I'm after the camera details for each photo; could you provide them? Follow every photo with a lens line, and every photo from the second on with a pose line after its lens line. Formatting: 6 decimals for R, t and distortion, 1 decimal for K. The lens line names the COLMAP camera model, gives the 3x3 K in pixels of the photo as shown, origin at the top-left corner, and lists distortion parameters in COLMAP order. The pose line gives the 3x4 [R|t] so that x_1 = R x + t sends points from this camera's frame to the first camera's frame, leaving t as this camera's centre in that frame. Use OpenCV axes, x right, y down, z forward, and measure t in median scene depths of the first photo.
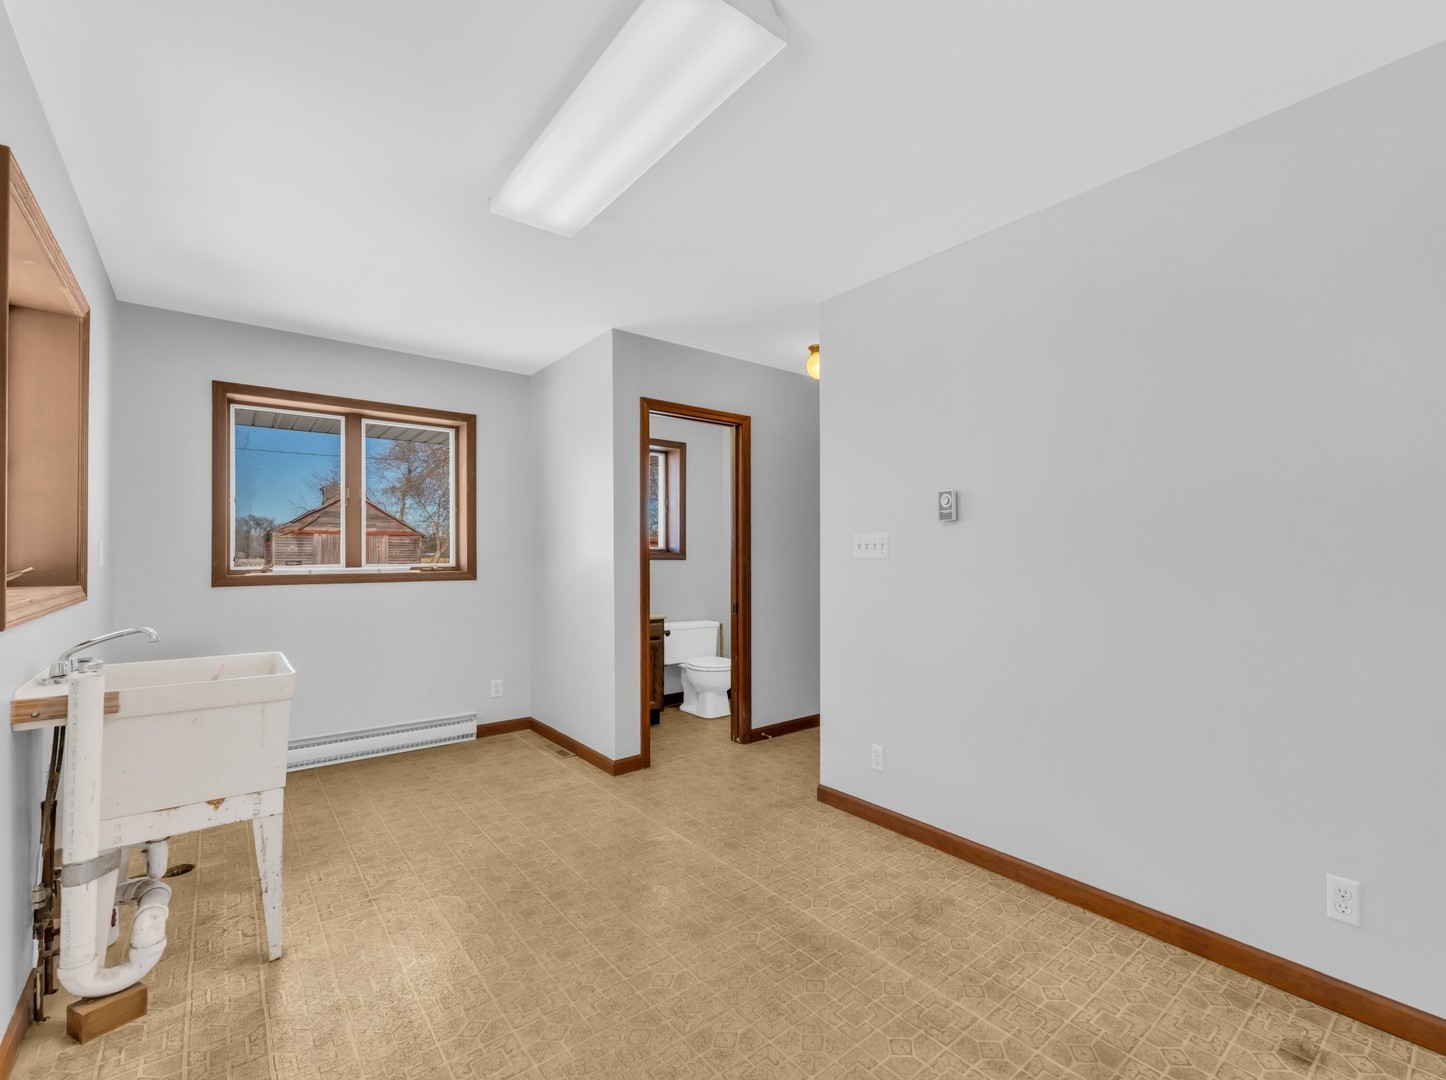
lens RADIAL K [[645.4, 0, 720.0], [0, 645.4, 545.7], [0, 0, 1]] dist [-0.004870, -0.000424]
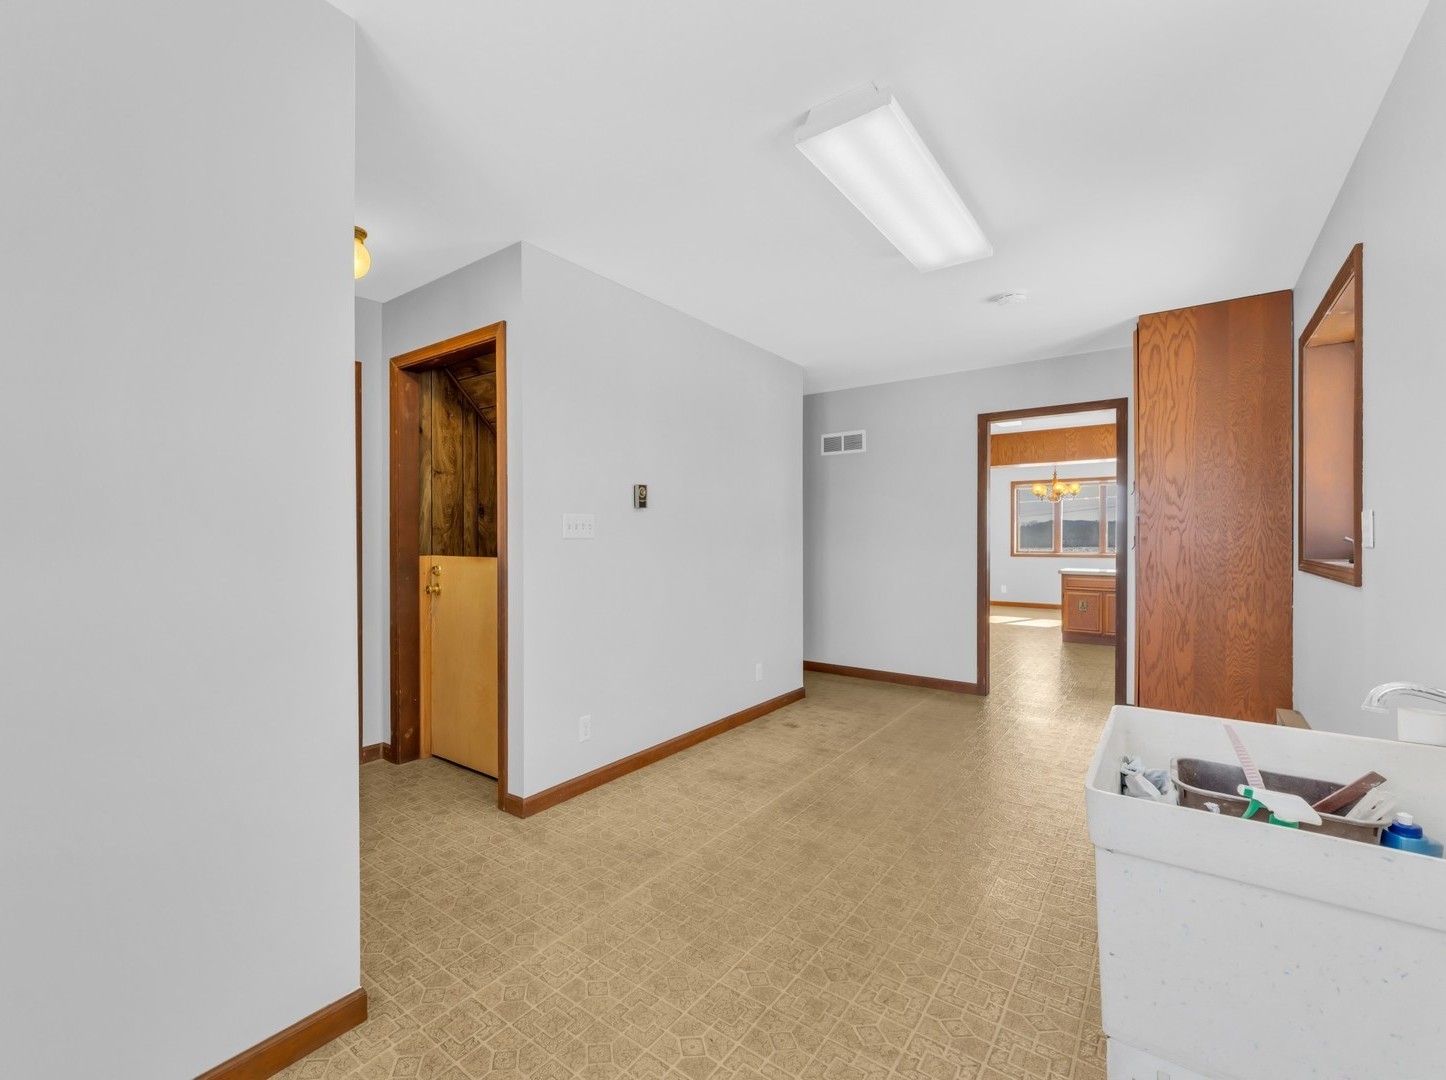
lens RADIAL K [[645.4, 0, 710.2], [0, 645.4, 539.3], [0, 0, 1]] dist [-0.004870, -0.000424]
pose [[-0.273214, -0.004568, 0.961943, -0.818636], [-0.008927, 0.999958, 0.002213, 0.017268], [-0.961912, -0.007983, -0.273243, 1.094376]]
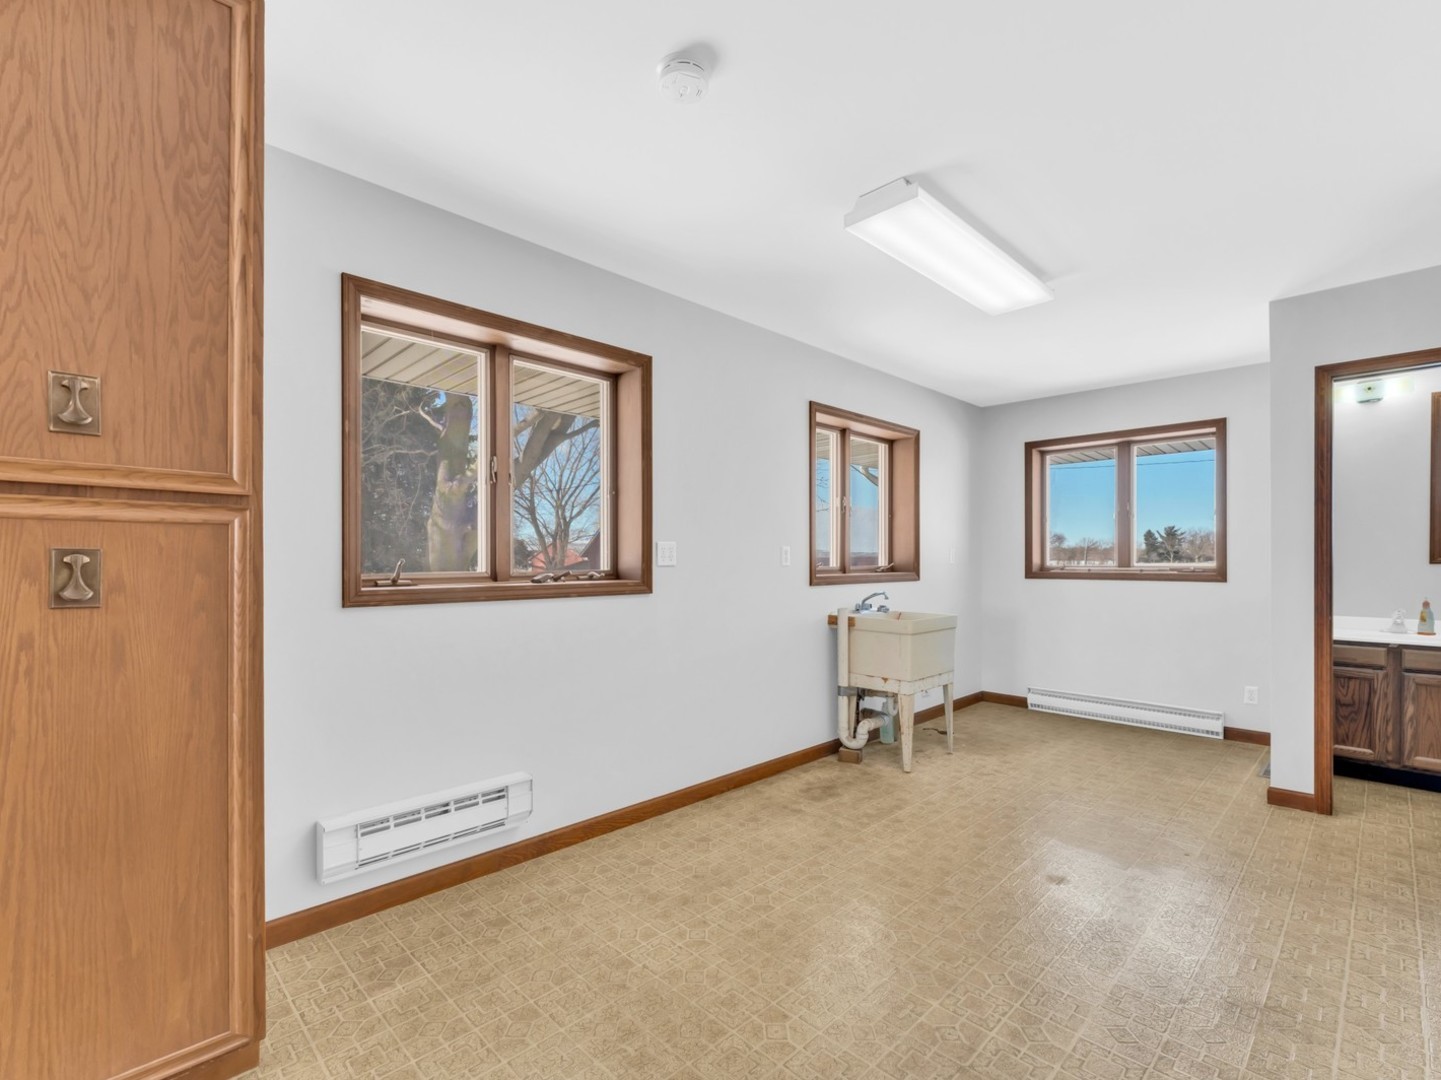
lens RADIAL K [[643.2, 0, 783.5], [0, 643.2, 550.7], [0, 0, 1]] dist [-0.004870, -0.000424]
pose [[0.154039, -0.011539, -0.987997, 0.755243], [0.013122, 0.999868, -0.009632, 0.007392], [0.987978, -0.011481, 0.154170, 0.246133]]
